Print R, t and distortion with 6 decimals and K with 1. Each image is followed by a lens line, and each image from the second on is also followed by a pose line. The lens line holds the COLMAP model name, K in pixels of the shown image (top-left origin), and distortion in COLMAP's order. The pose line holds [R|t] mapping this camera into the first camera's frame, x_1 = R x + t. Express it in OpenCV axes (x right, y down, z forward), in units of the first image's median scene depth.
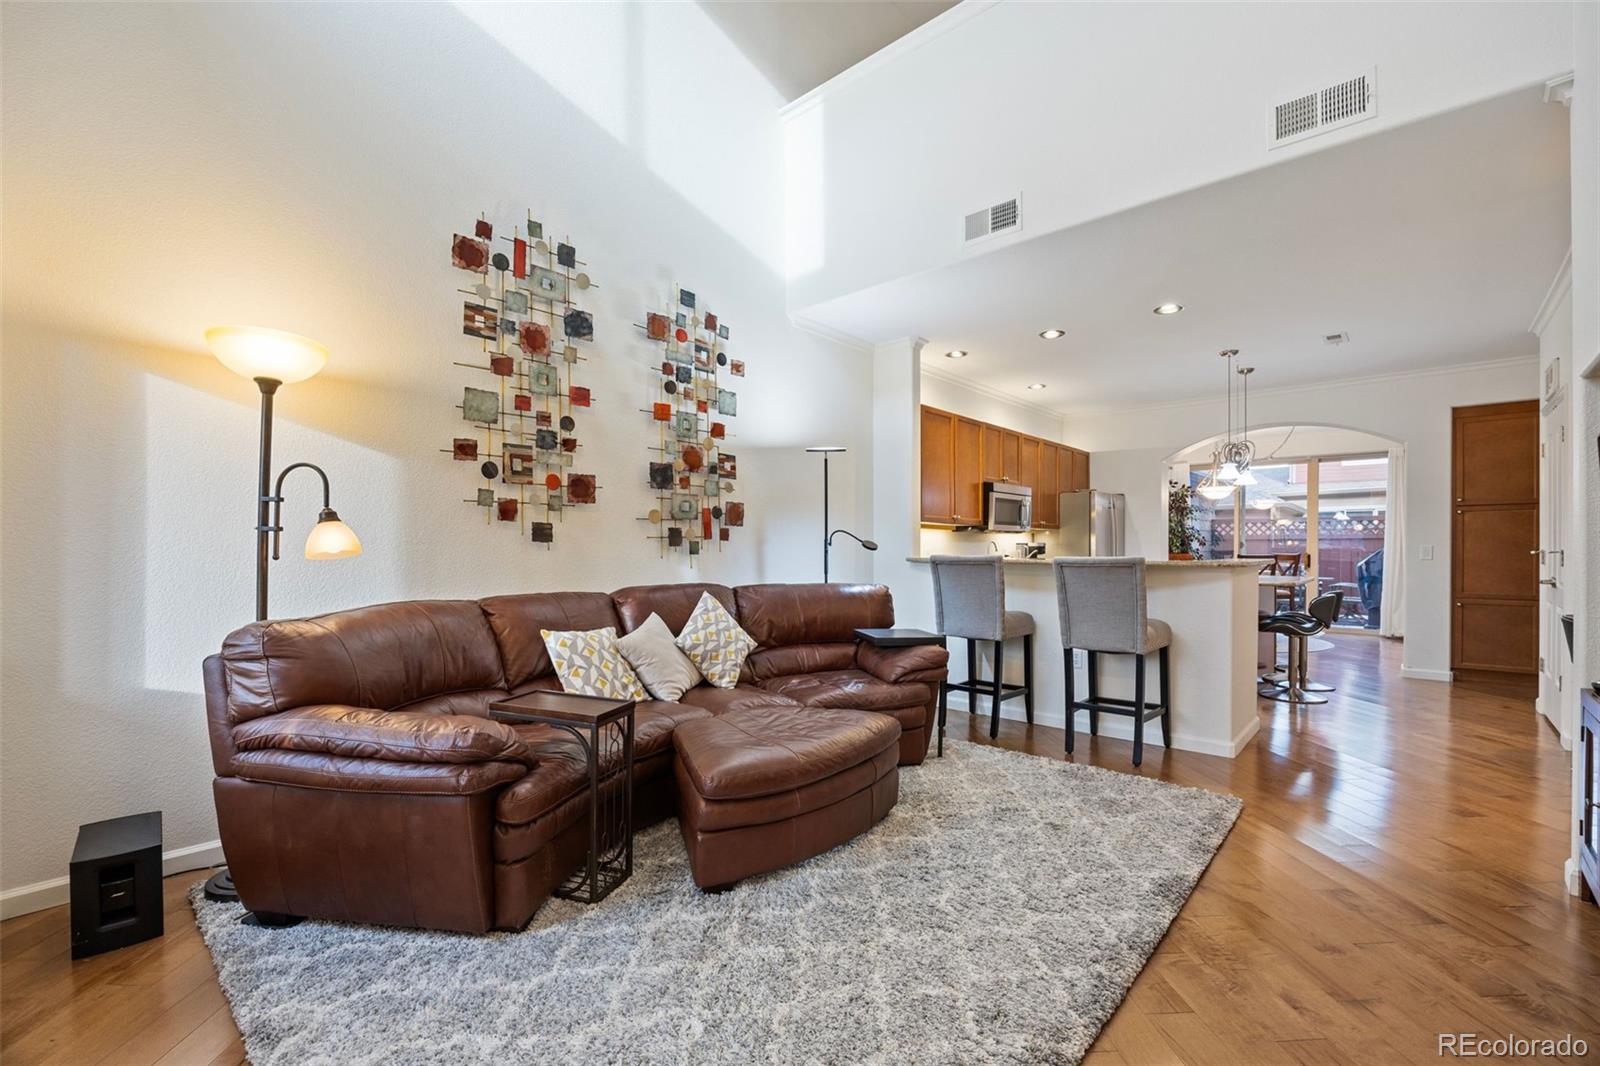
lens RADIAL K [[686.2, 0, 792.0], [0, 686.2, 551.9], [0, 0, 1]] dist [-0.012939, 0.000429]
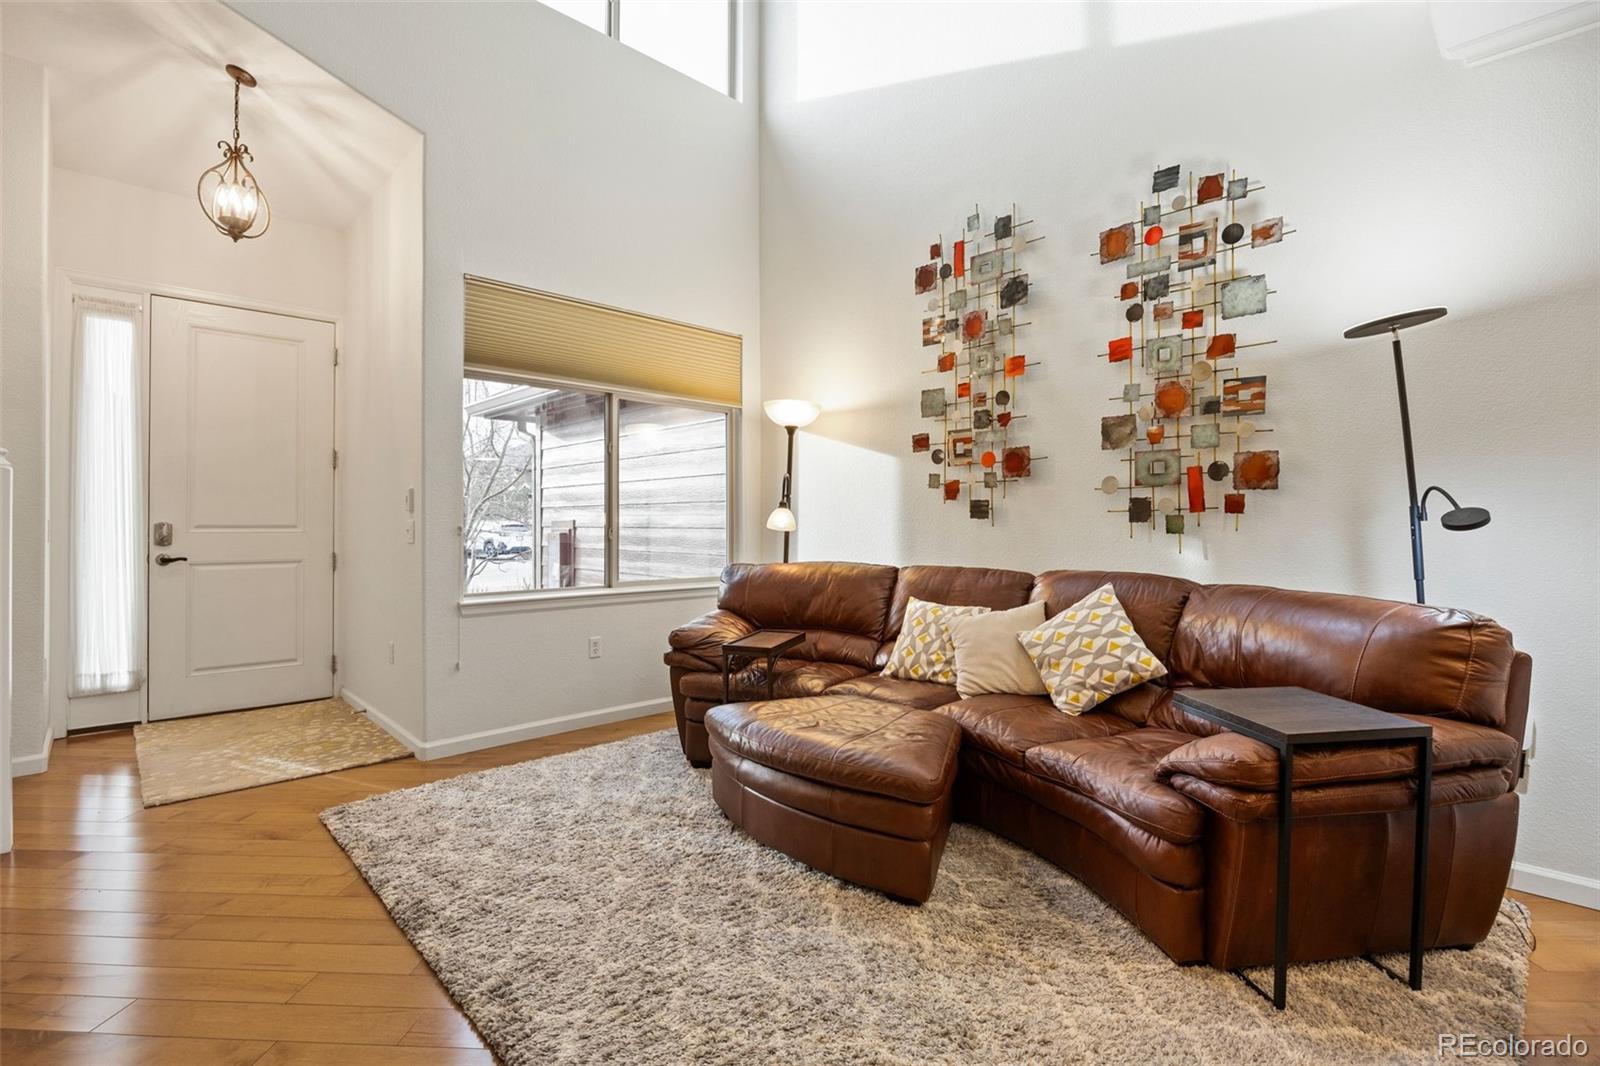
lens RADIAL K [[743.1, 0, 803.6], [0, 743.1, 518.9], [0, 0, 1]] dist [-0.007563, -0.000827]
pose [[-0.055801, -0.004154, -0.998433, 0.733029], [-0.004955, 0.999980, -0.003883, -0.007623], [0.998430, 0.004731, -0.055821, 0.753036]]
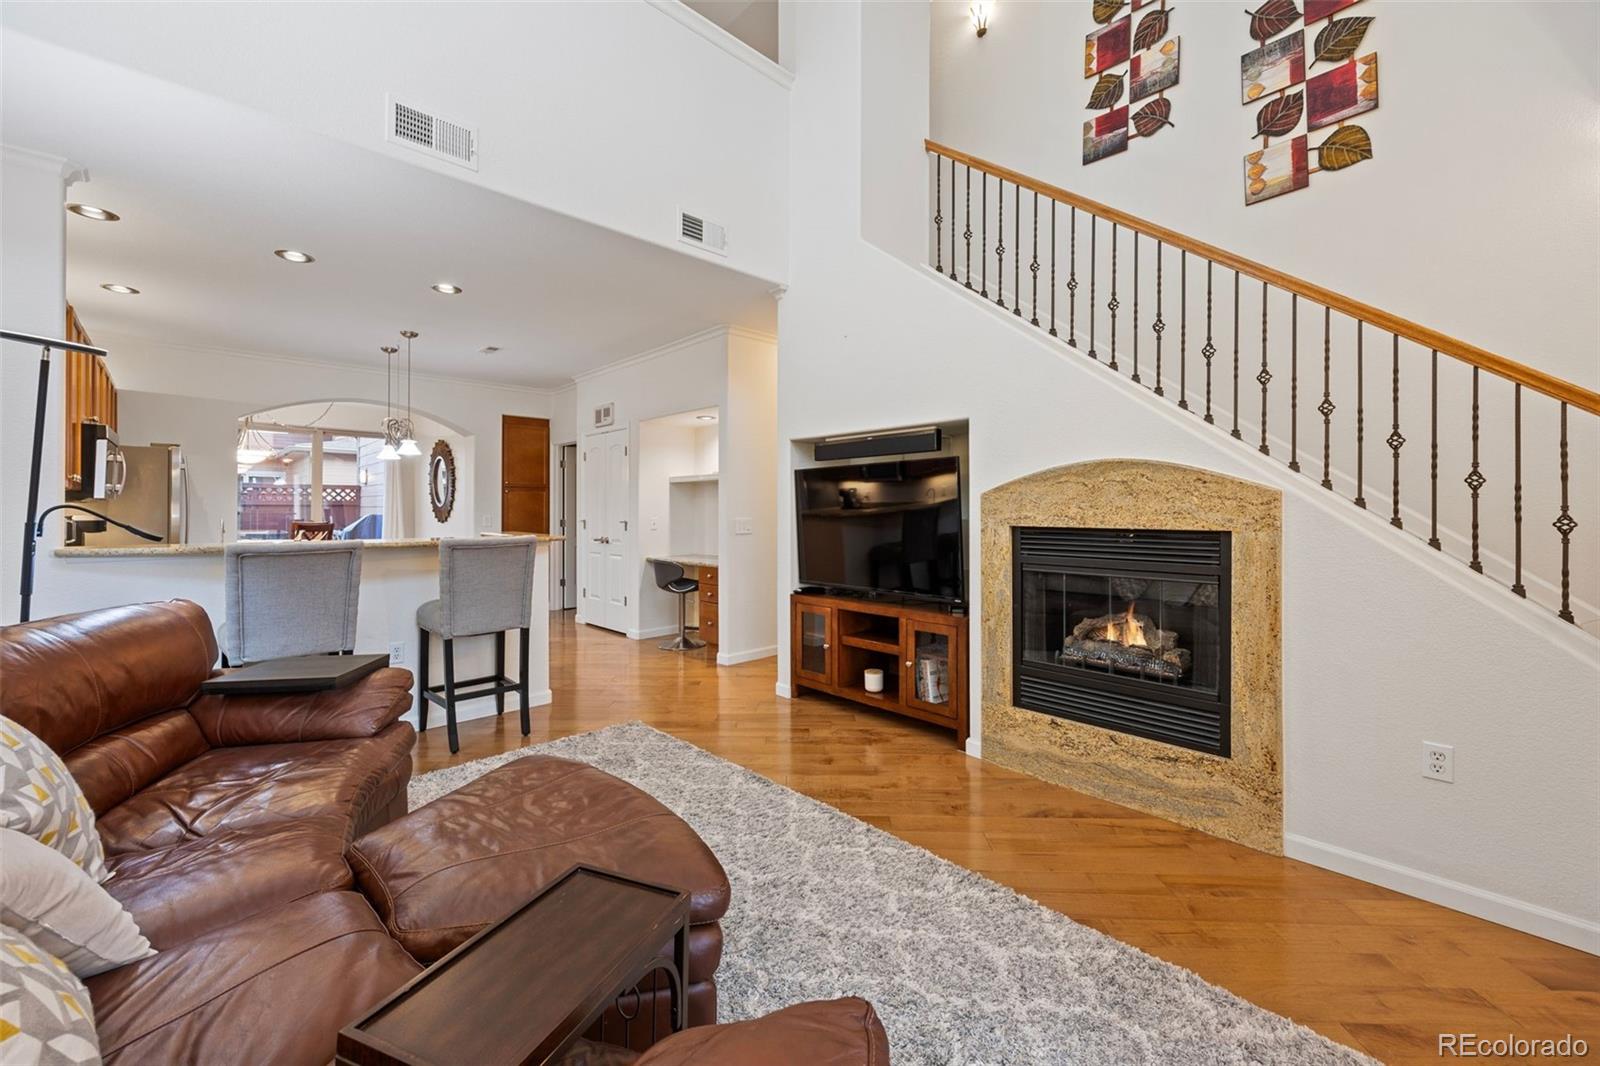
lens RADIAL K [[637.8, 0, 801.9], [0, 637.8, 512.7], [0, 0, 1]] dist [-0.003012, 0.000728]
pose [[0.061237, -0.003461, 0.998117, -0.458344], [0.002773, 0.999991, 0.003297, -0.031373], [-0.998119, 0.002566, 0.061246, 0.529511]]
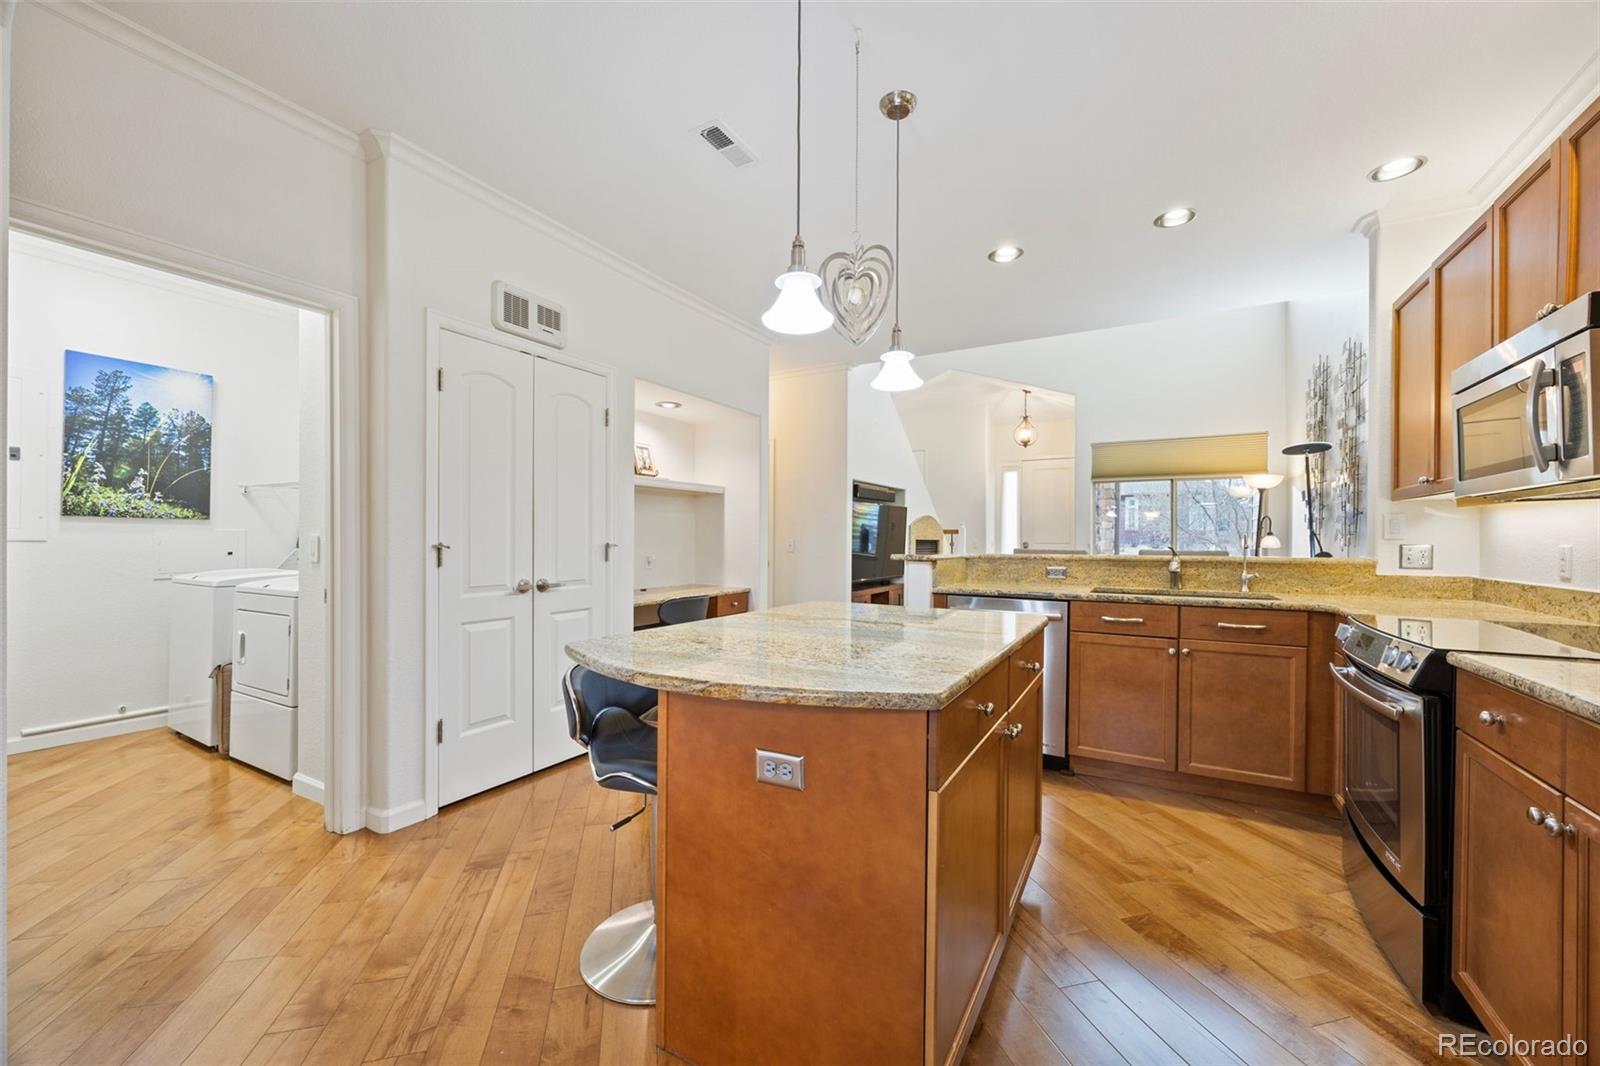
lens RADIAL K [[619.2, 0, 793.4], [0, 619.2, 542.1], [0, 0, 1]] dist [-0.002167, 0.000132]
pose [[-0.975124, -0.005181, -0.221600, 1.243751], [-0.007038, 0.999946, 0.007592, -0.012906], [0.221549, 0.008963, -0.975108, 2.149241]]
